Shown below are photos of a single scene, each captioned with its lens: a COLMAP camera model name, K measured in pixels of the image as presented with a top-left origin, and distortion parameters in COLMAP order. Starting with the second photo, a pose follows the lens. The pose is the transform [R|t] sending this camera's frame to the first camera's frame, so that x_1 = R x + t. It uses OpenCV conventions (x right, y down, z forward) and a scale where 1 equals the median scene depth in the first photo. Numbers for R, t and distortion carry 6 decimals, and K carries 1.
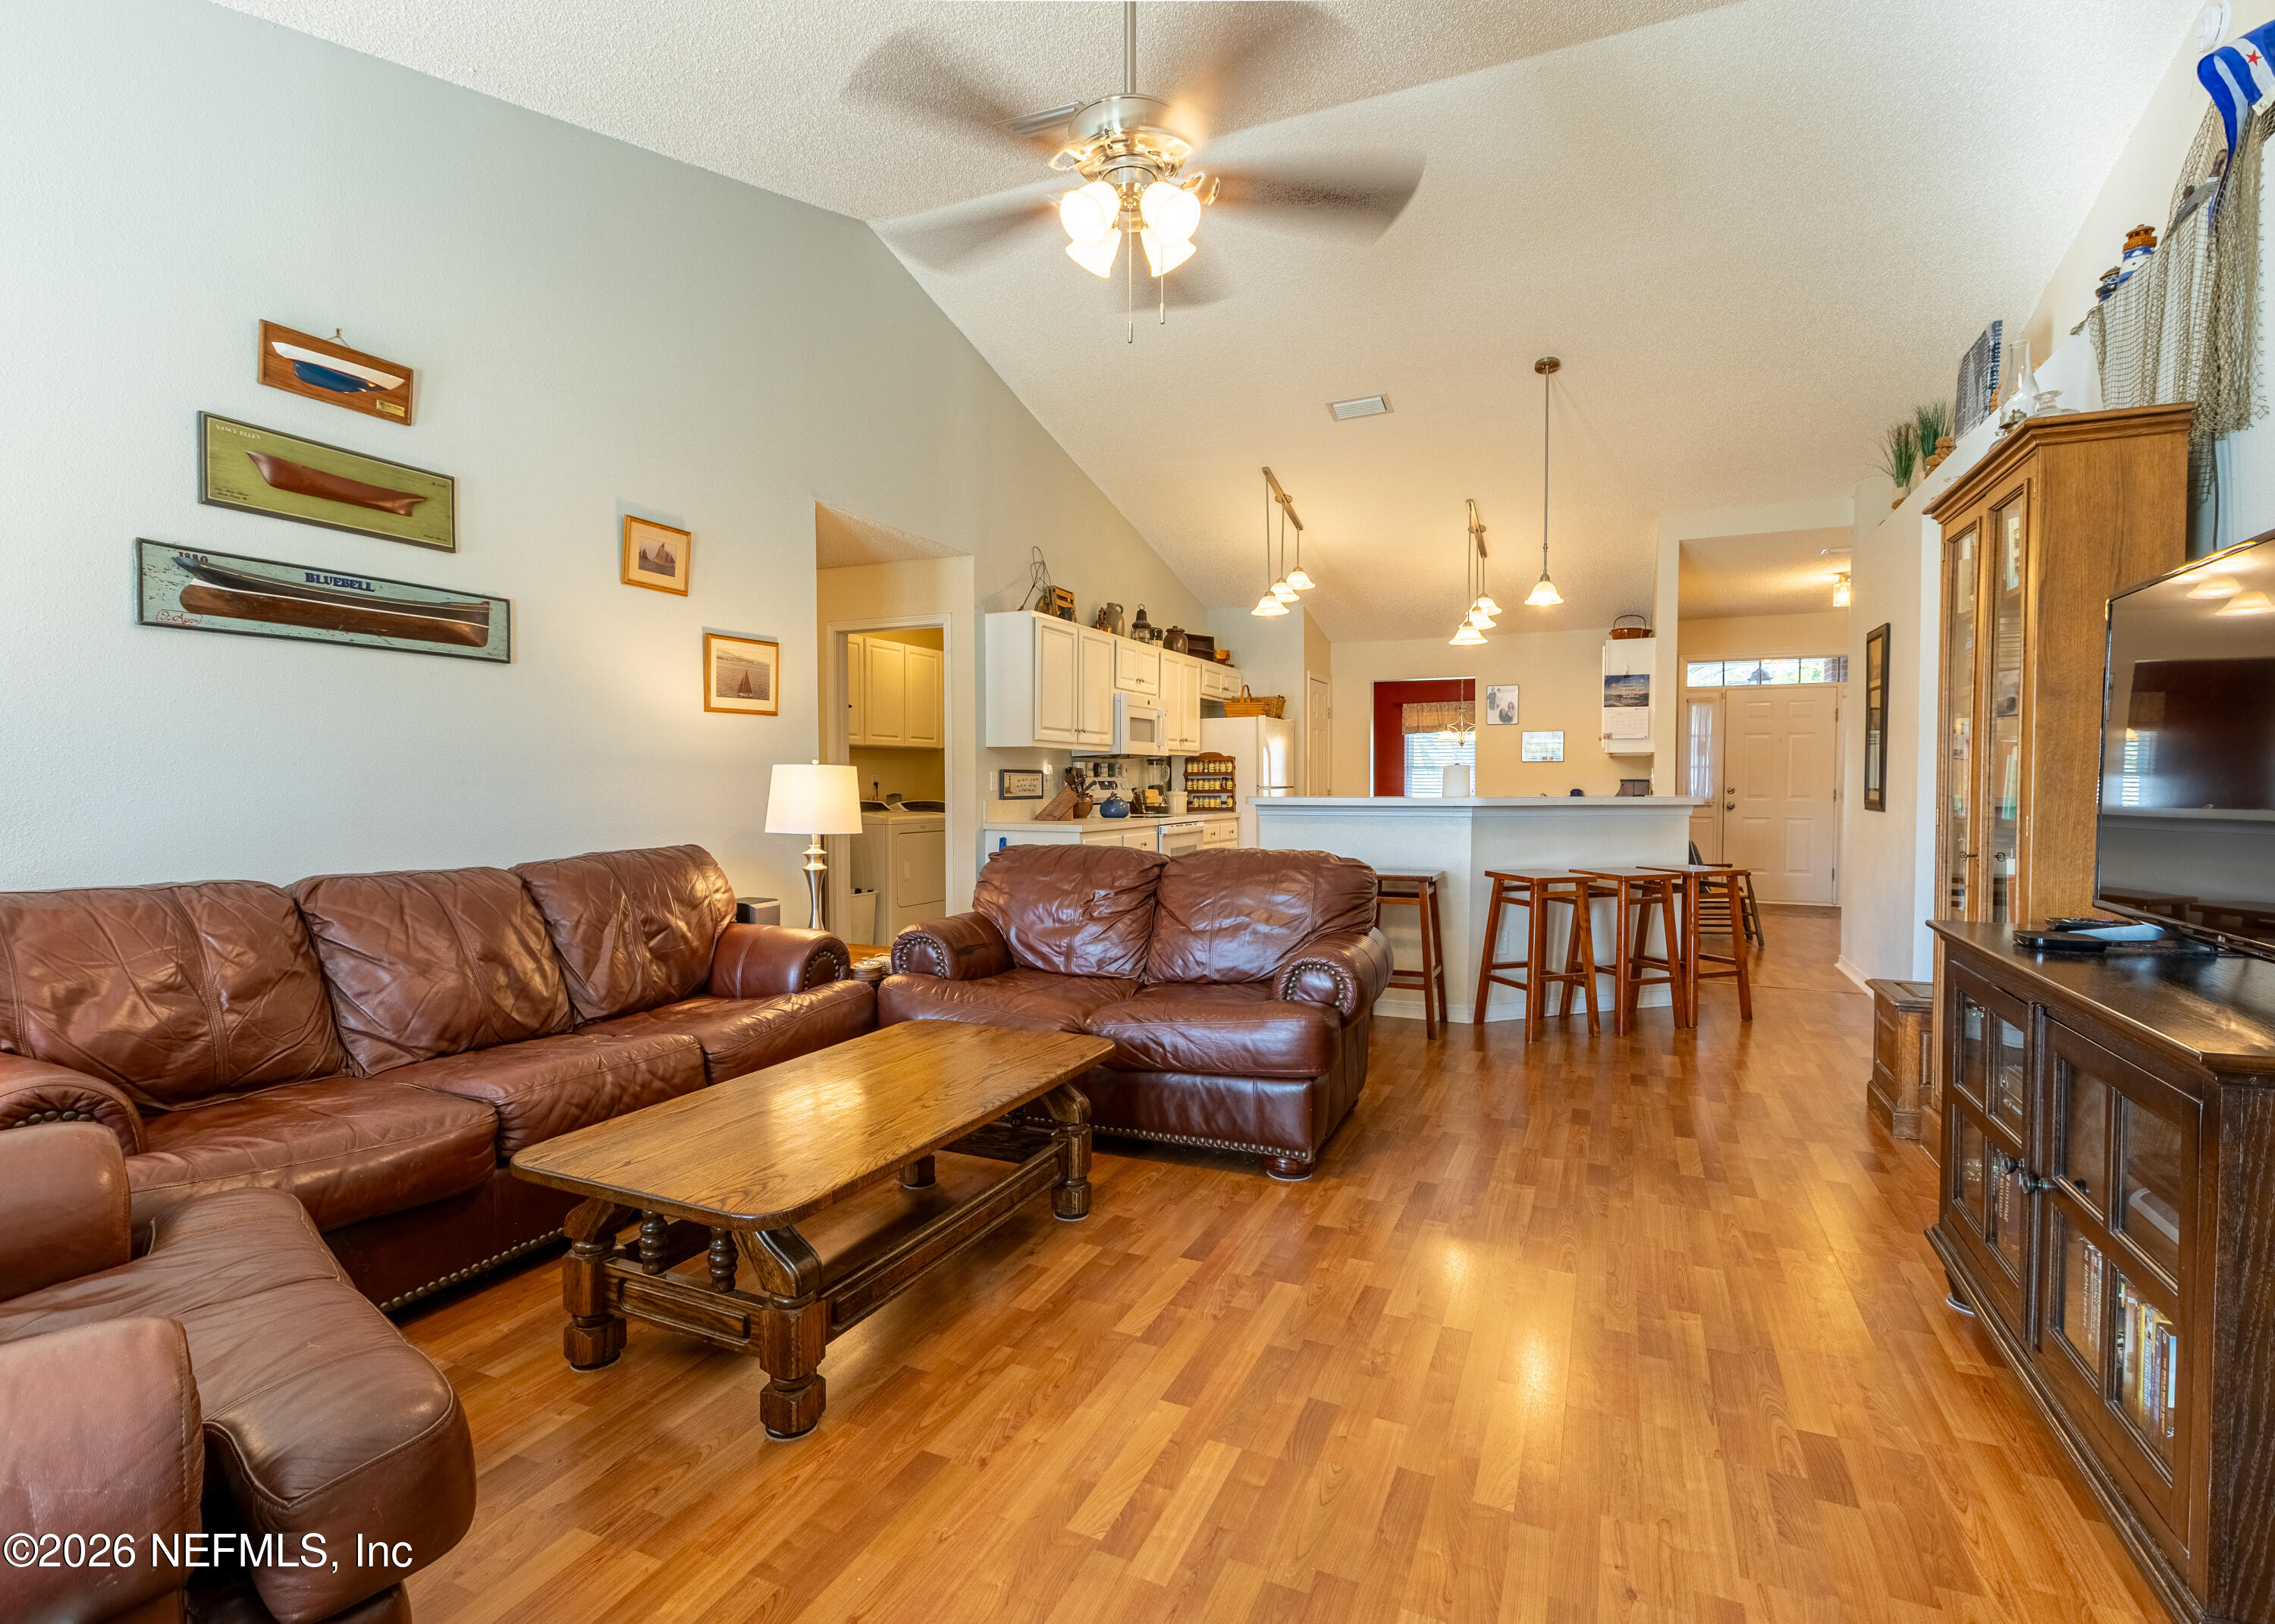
lens RADIAL K [[1086.0, 0, 1135.6], [0, 1086.0, 814.0], [0, 0, 1]] dist [0.004043, 0.001147]
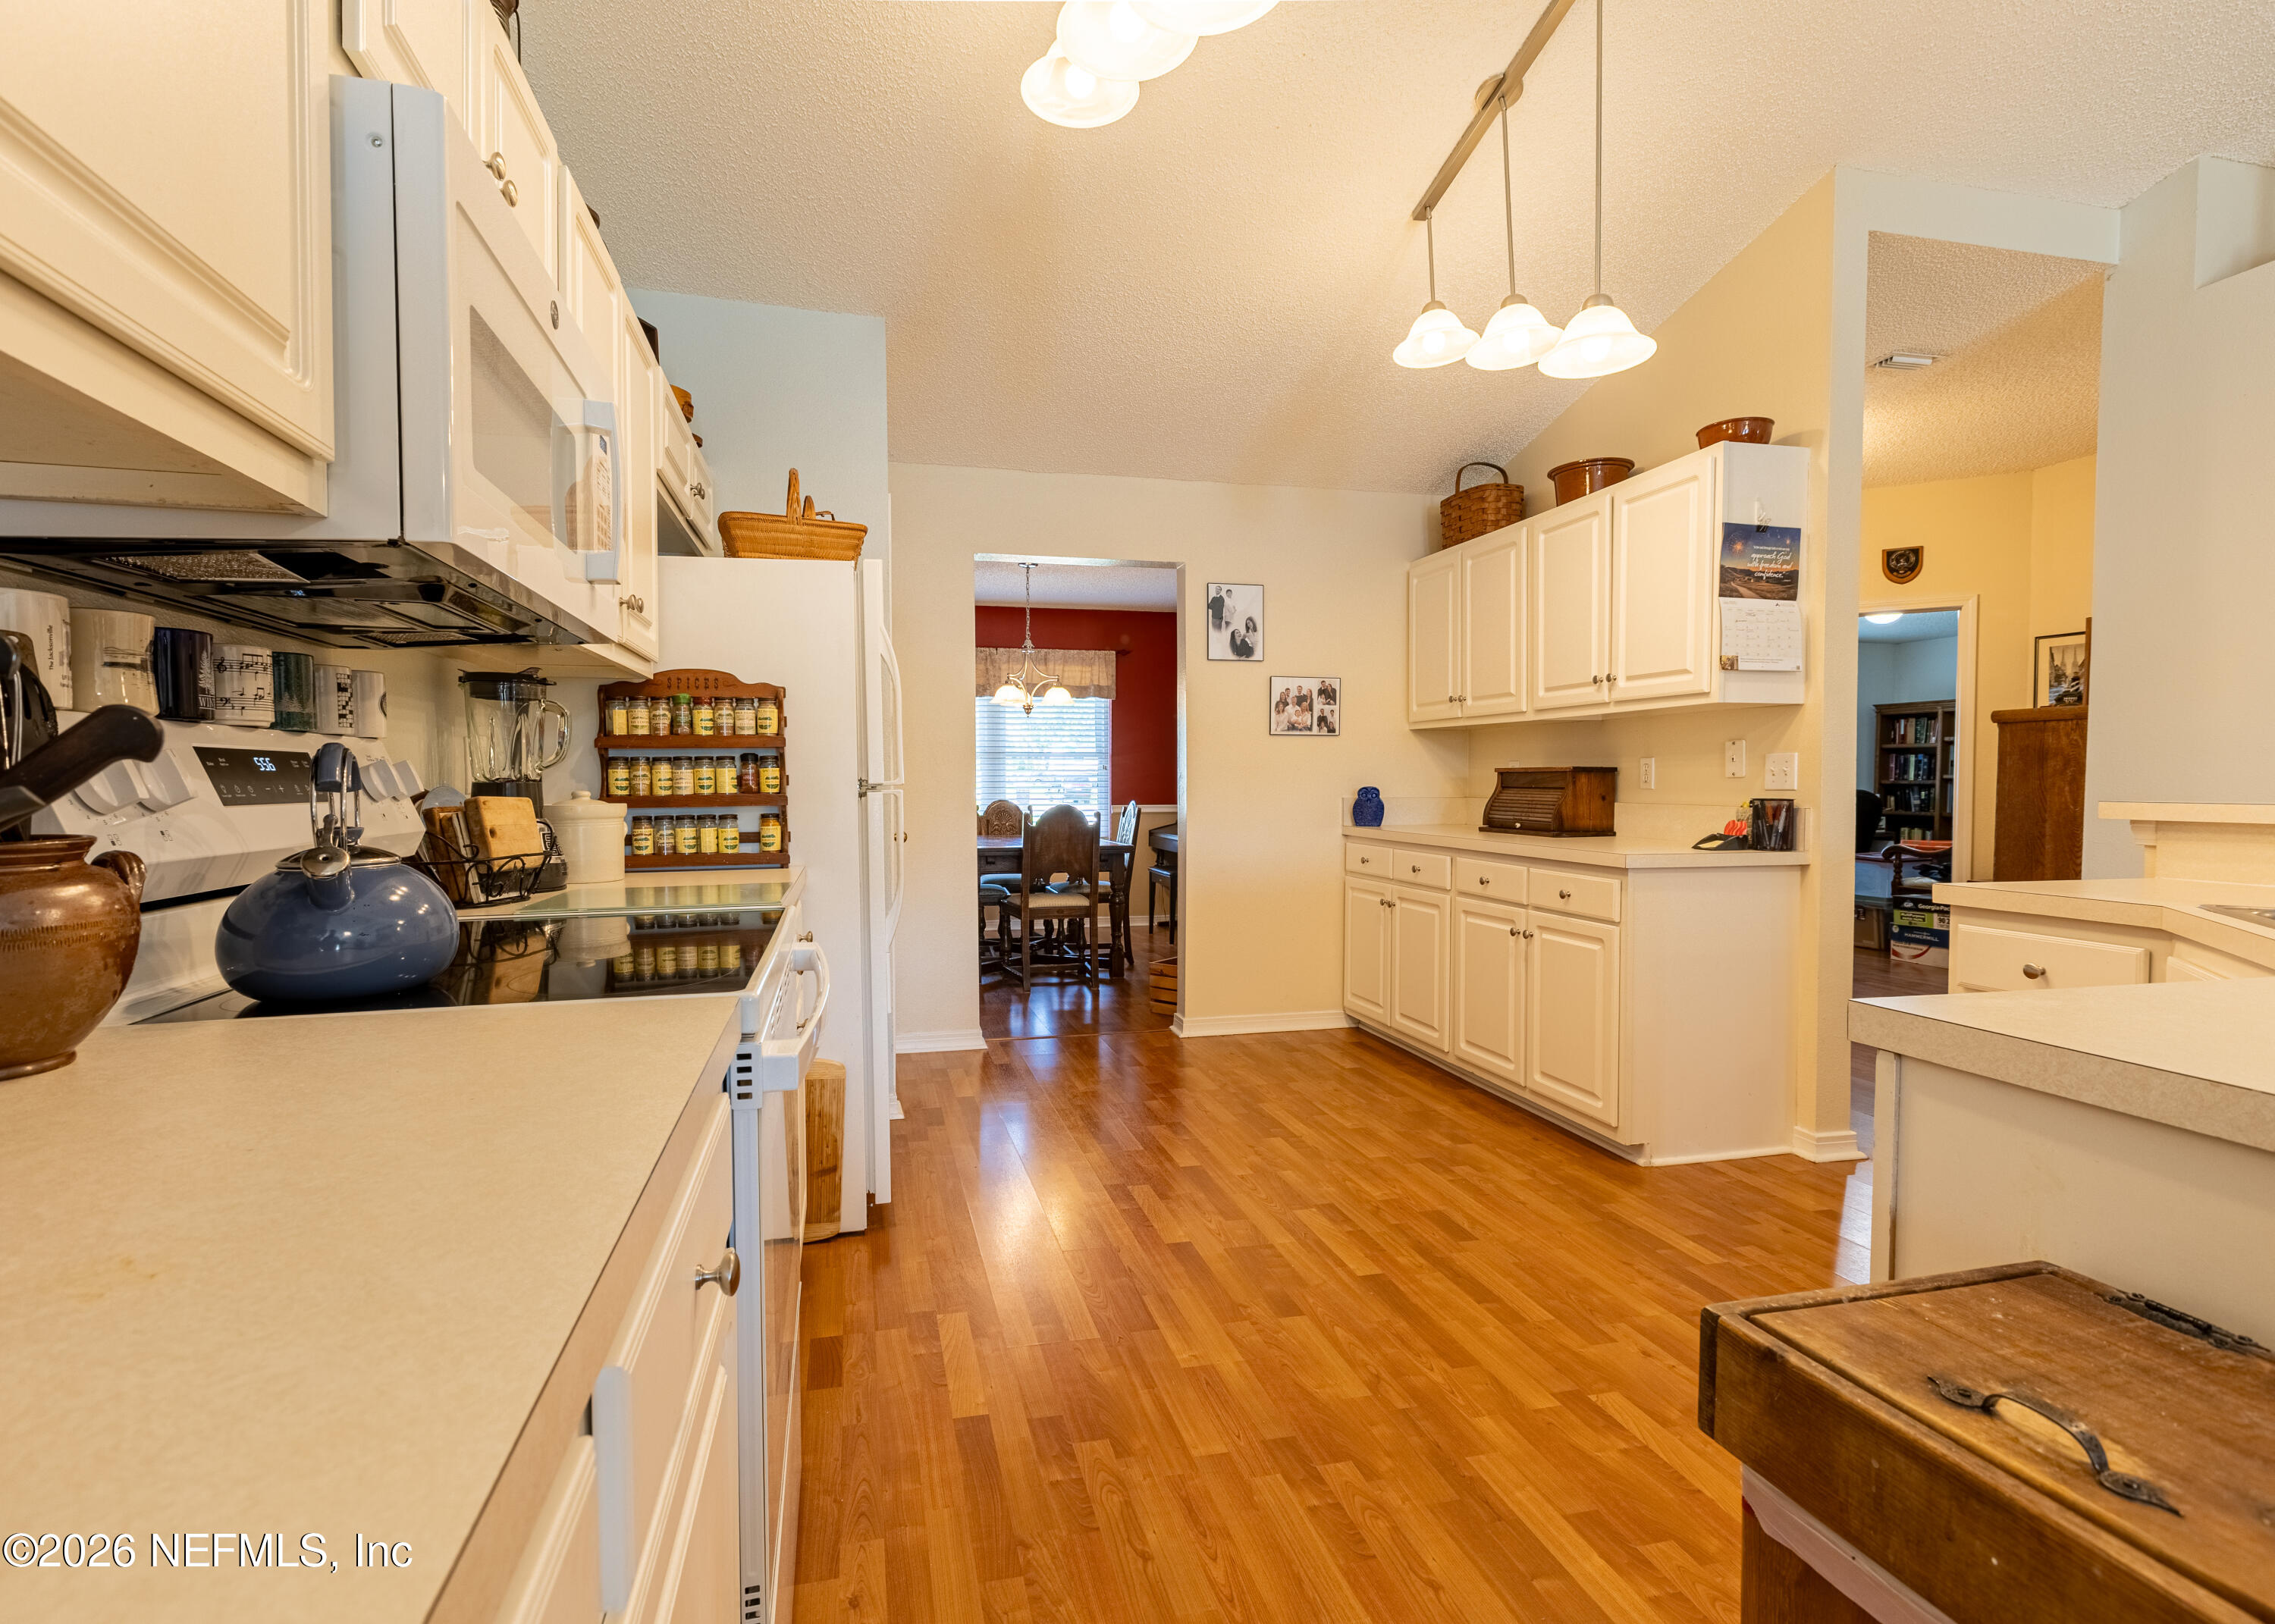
lens RADIAL K [[1086.0, 0, 1112.8], [0, 1086.0, 812.9], [0, 0, 1]] dist [0.004043, 0.001147]
pose [[0.791261, -0.019385, 0.611171, -0.026568], [0.019914, 0.999784, 0.005930, -0.019383], [-0.611154, 0.007479, 0.791476, 0.803124]]
